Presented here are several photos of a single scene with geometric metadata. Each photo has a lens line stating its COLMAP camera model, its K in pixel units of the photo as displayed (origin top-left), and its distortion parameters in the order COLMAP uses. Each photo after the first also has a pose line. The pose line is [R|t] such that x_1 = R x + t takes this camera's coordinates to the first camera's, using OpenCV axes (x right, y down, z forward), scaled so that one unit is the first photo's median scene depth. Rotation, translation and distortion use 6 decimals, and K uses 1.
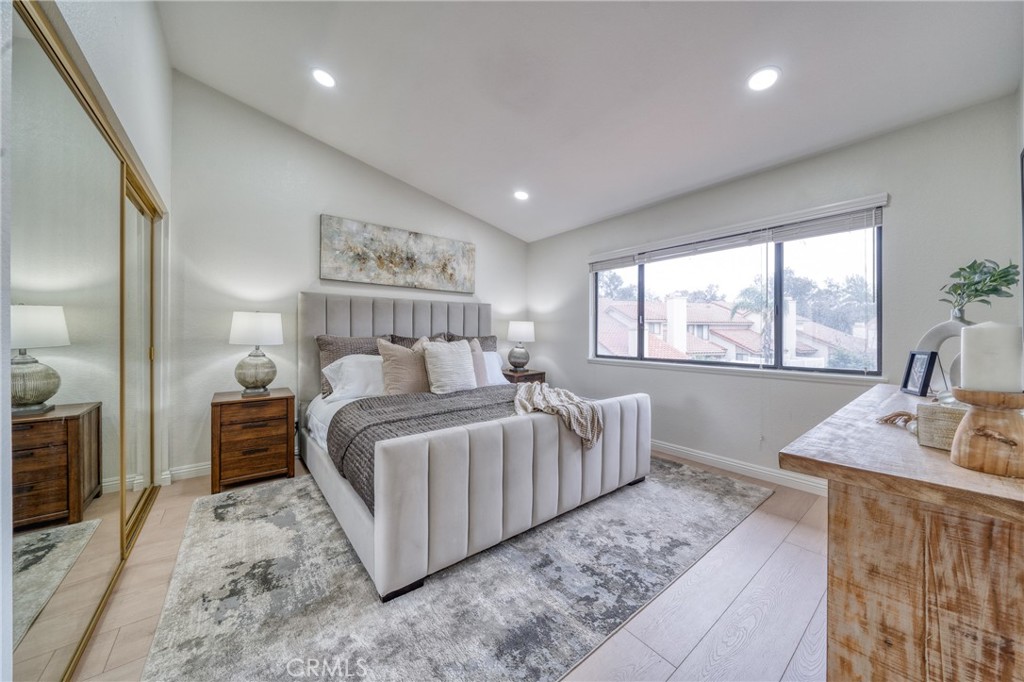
lens RADIAL K [[343.4, 0, 512.0], [0, 343.4, 341.0], [0, 0, 1]] dist [0.000486, 0.000029]
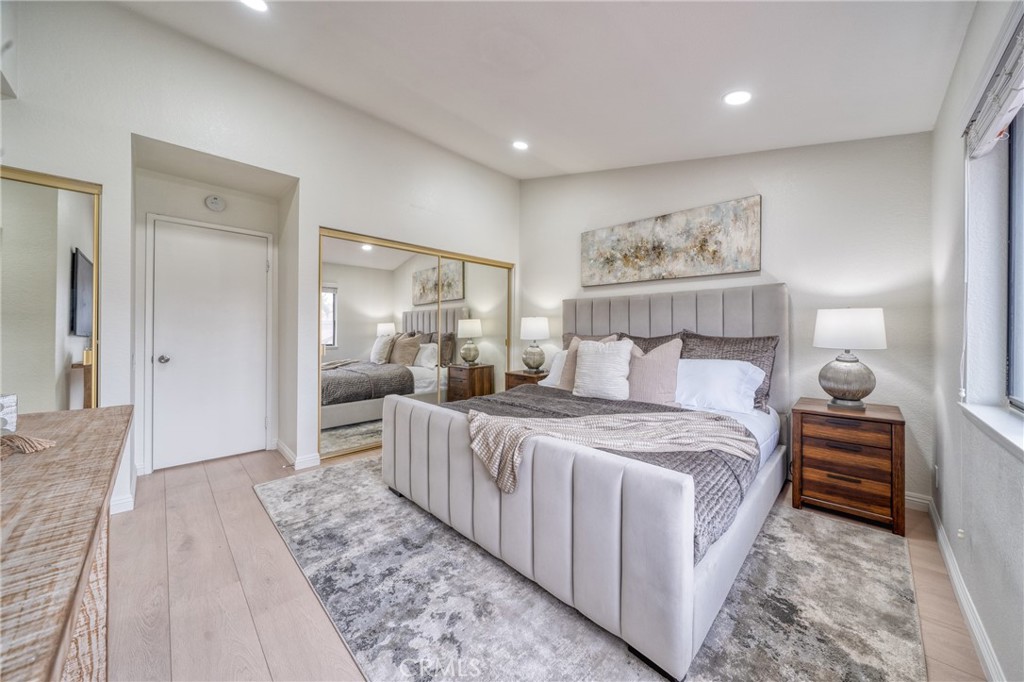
lens RADIAL K [[354.0, 0, 513.8], [0, 354.0, 332.6], [0, 0, 1]] dist [-0.000728, -0.000116]
pose [[0.131825, -0.003495, -0.991267, 0.592712], [-0.032051, 0.999456, -0.007786, -0.003288], [0.990755, 0.032798, 0.131641, 0.563849]]
